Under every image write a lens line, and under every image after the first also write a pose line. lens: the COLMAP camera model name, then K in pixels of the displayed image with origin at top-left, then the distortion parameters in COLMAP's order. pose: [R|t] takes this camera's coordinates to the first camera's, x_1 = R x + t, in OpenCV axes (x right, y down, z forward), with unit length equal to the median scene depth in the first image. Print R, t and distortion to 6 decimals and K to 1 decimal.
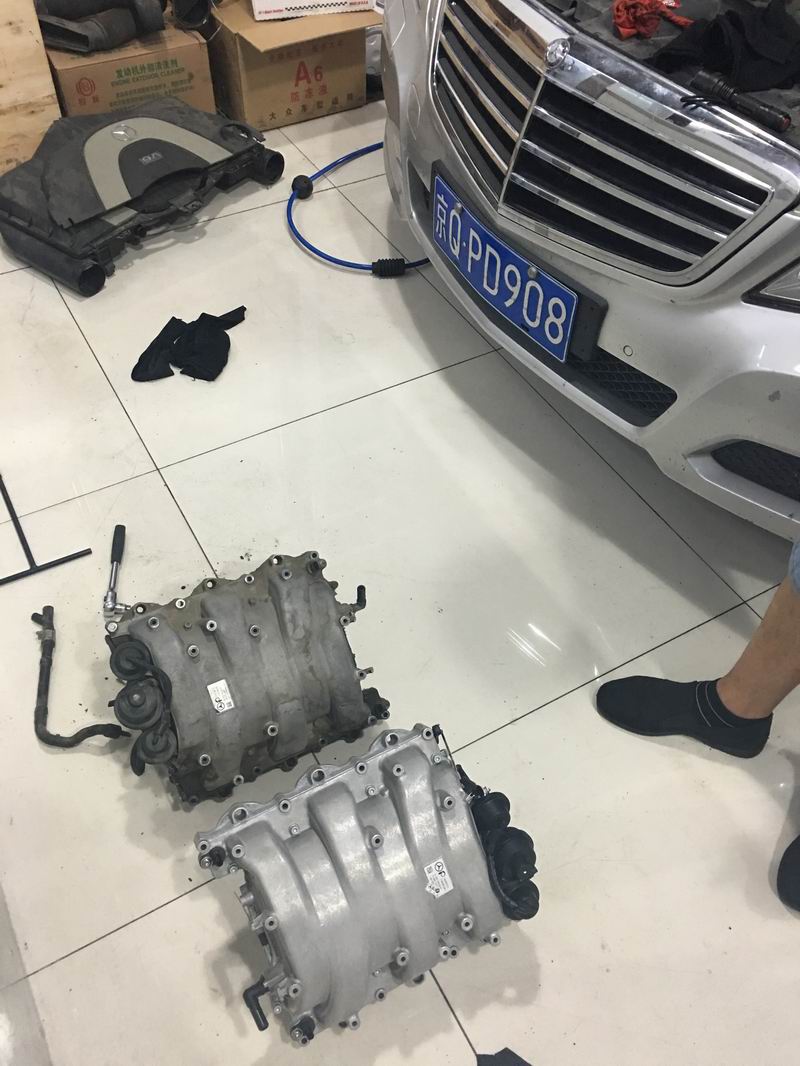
lens RADIAL K [[883.8, 0, 400.8], [0, 883.8, 533.8], [0, 0, 1]] dist [0.045460, -0.035730]
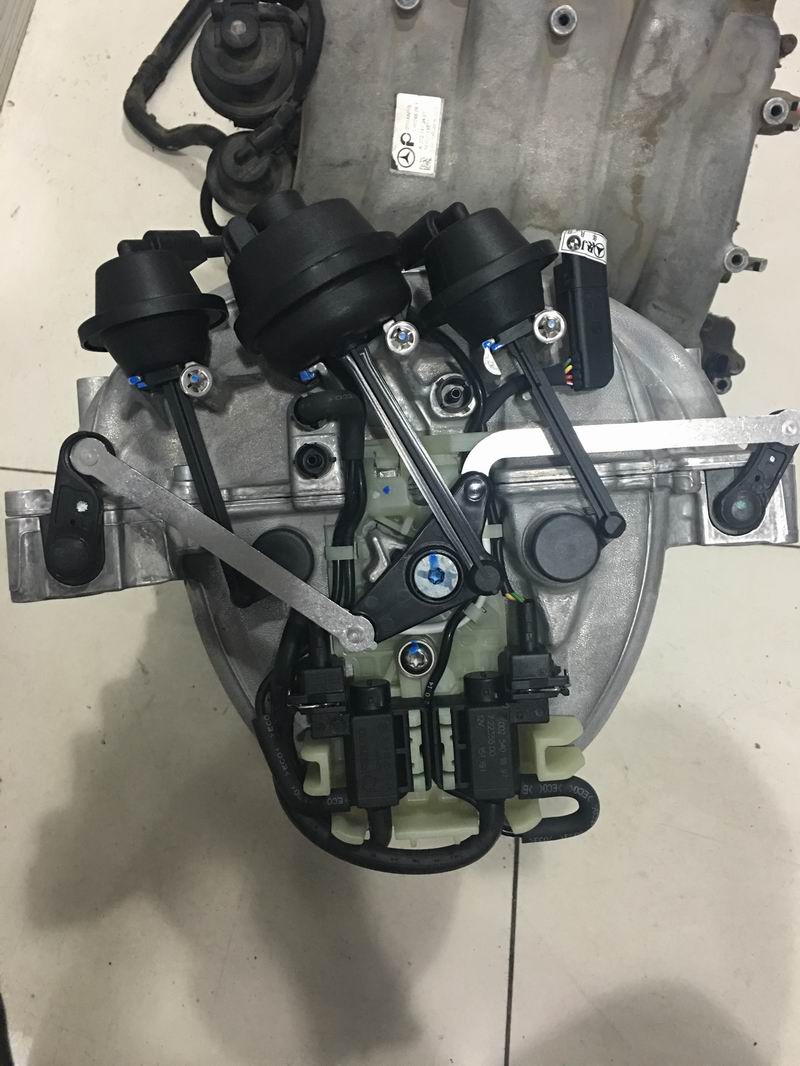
lens RADIAL K [[883.8, 0, 400.3], [0, 883.8, 533.5], [0, 0, 1]] dist [0.045460, -0.035730]
pose [[0.830228, 0.516121, -0.210572, -0.022020], [-0.408877, 0.820613, 0.399266, 0.169016], [0.378868, -0.245384, 0.892326, 0.559297]]
